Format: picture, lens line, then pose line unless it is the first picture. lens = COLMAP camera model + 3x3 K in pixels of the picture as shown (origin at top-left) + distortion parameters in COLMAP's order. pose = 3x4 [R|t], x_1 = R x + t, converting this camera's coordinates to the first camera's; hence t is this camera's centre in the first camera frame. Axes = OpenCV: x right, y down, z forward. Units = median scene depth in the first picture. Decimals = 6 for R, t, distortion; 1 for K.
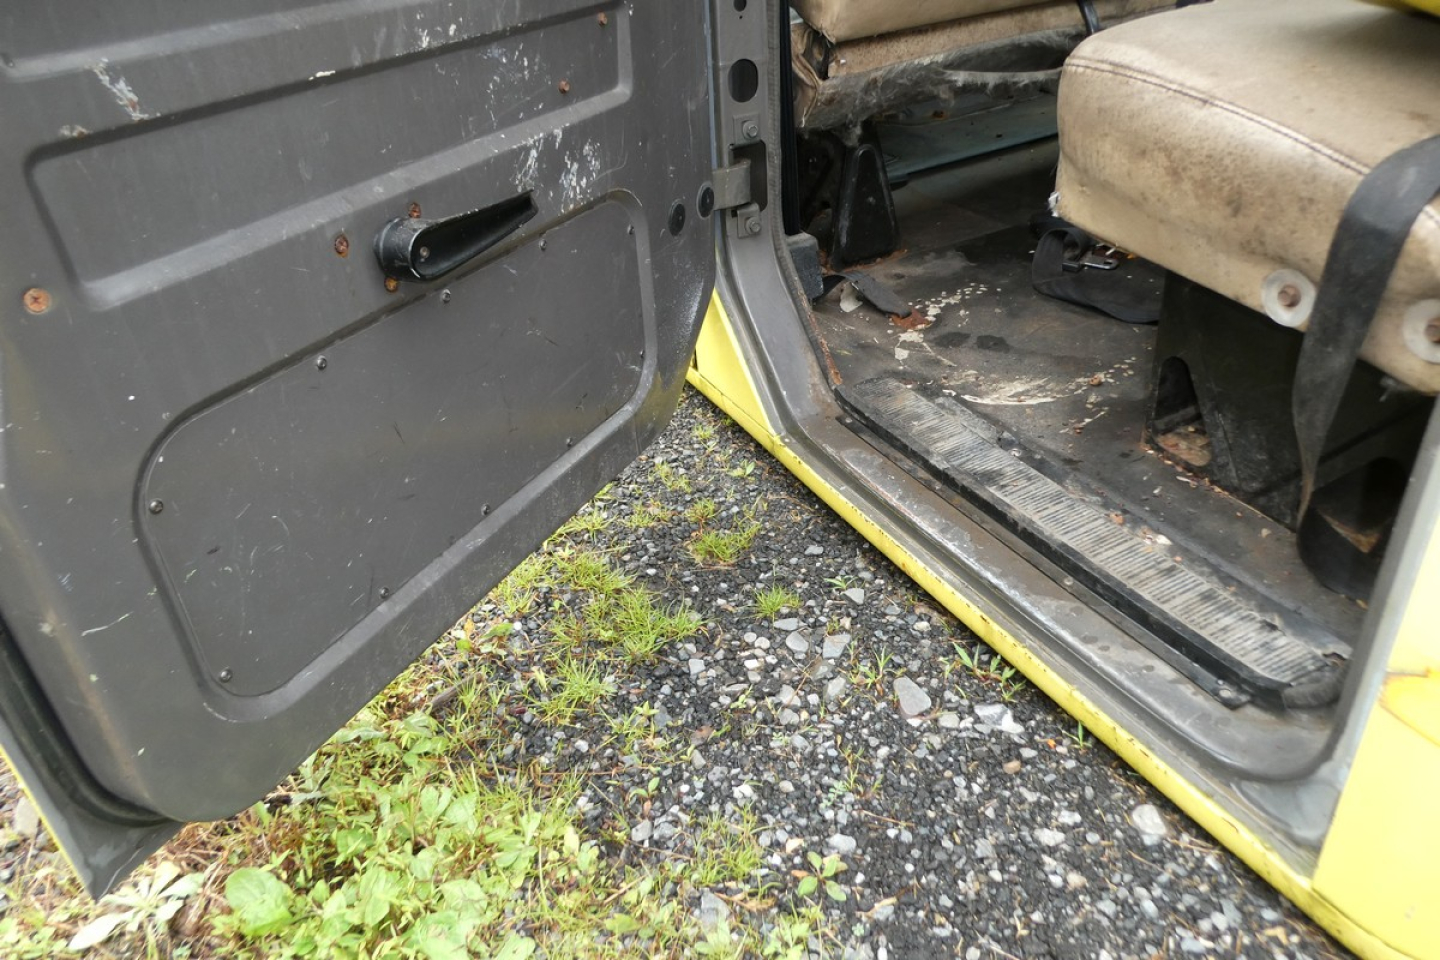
lens RADIAL K [[1046.5, 0, 720.0], [0, 1046.5, 480.0], [0, 0, 1]] dist [0.017953, -0.001888]
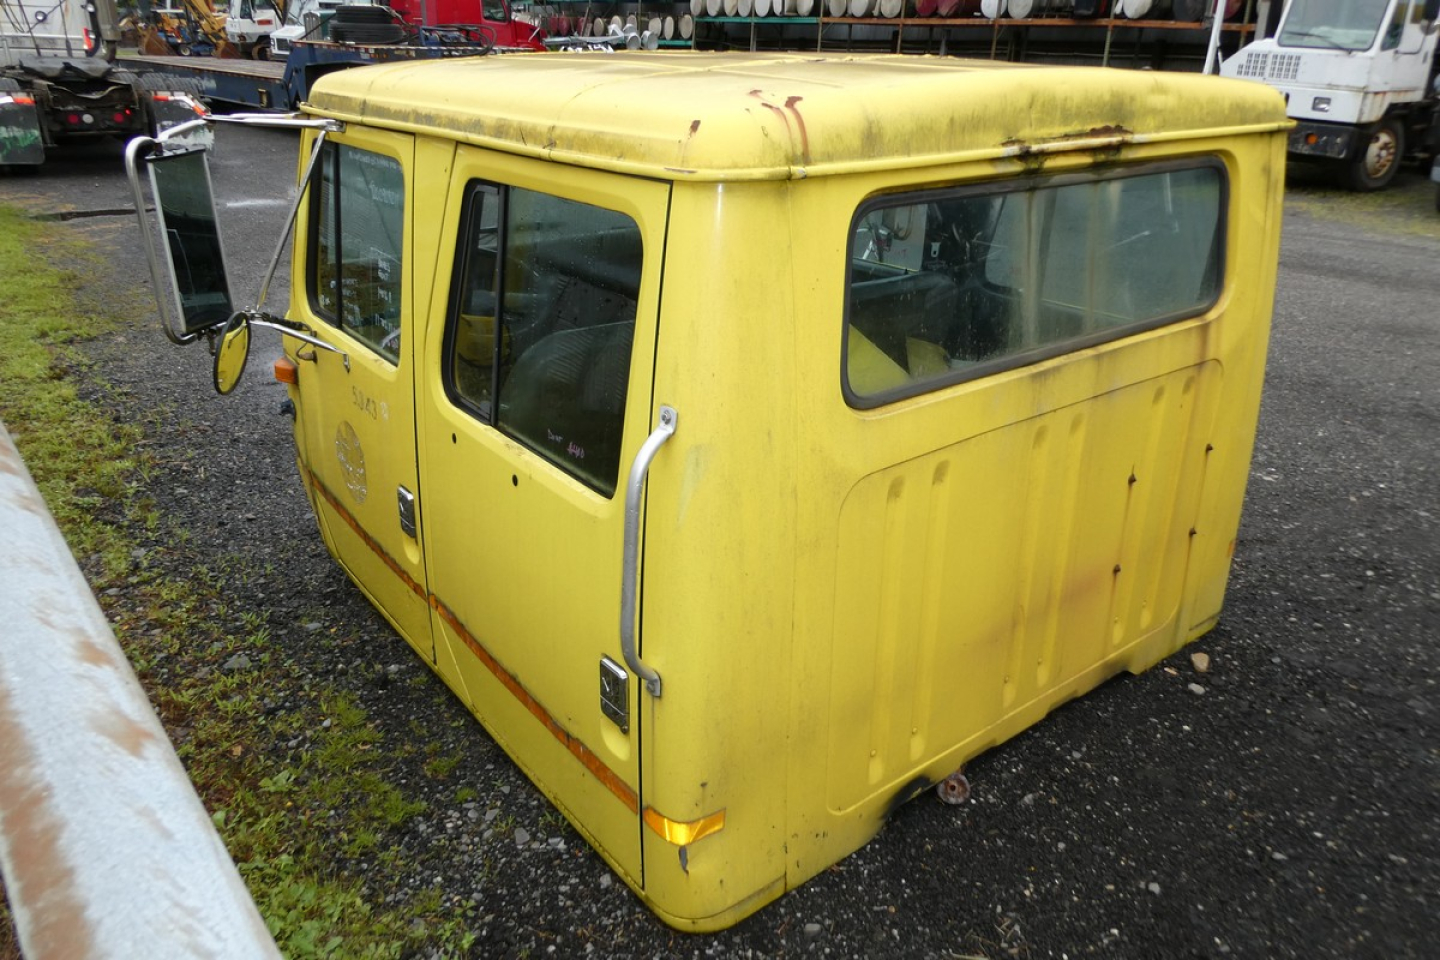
lens RADIAL K [[1061.3, 0, 718.3], [0, 1061.3, 504.7], [0, 0, 1]] dist [0.028277, 0.000719]
pose [[0.982111, 0.013650, 0.187808, 0.153803], [0.014773, 0.988710, -0.149111, -0.138716], [-0.187723, 0.149218, 0.970821, -1.320632]]
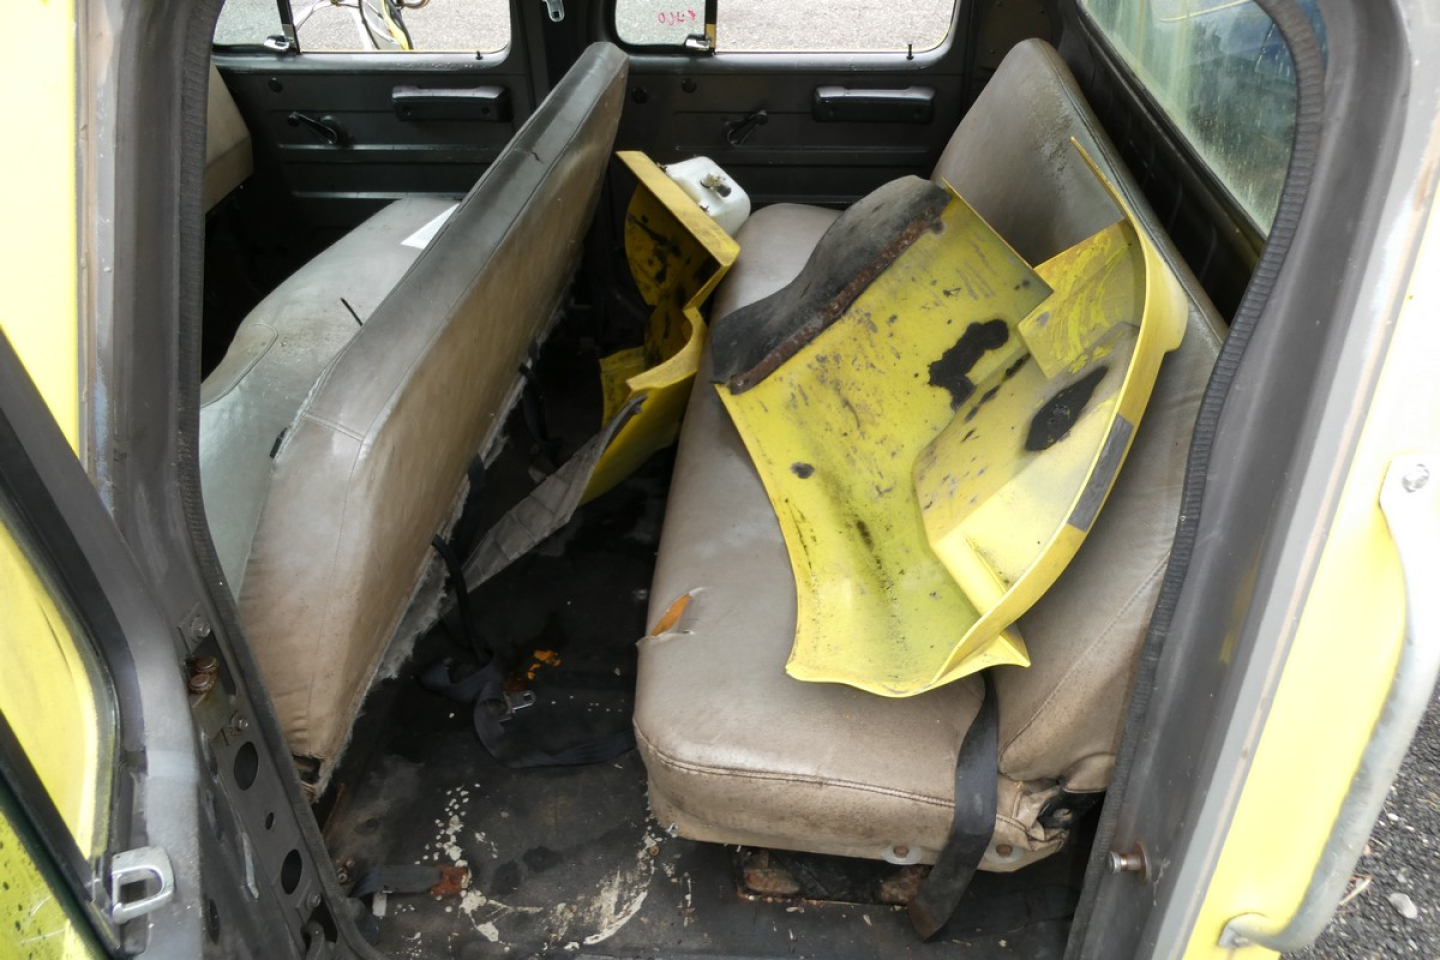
lens RADIAL K [[1046.5, 0, 720.0], [0, 1046.5, 480.0], [0, 0, 1]] dist [0.017953, -0.001888]
pose [[0.541239, -0.447229, 0.712072, -0.316483], [0.444181, 0.871101, 0.209491, -0.819566], [-0.713977, 0.202904, 0.670124, 0.077659]]
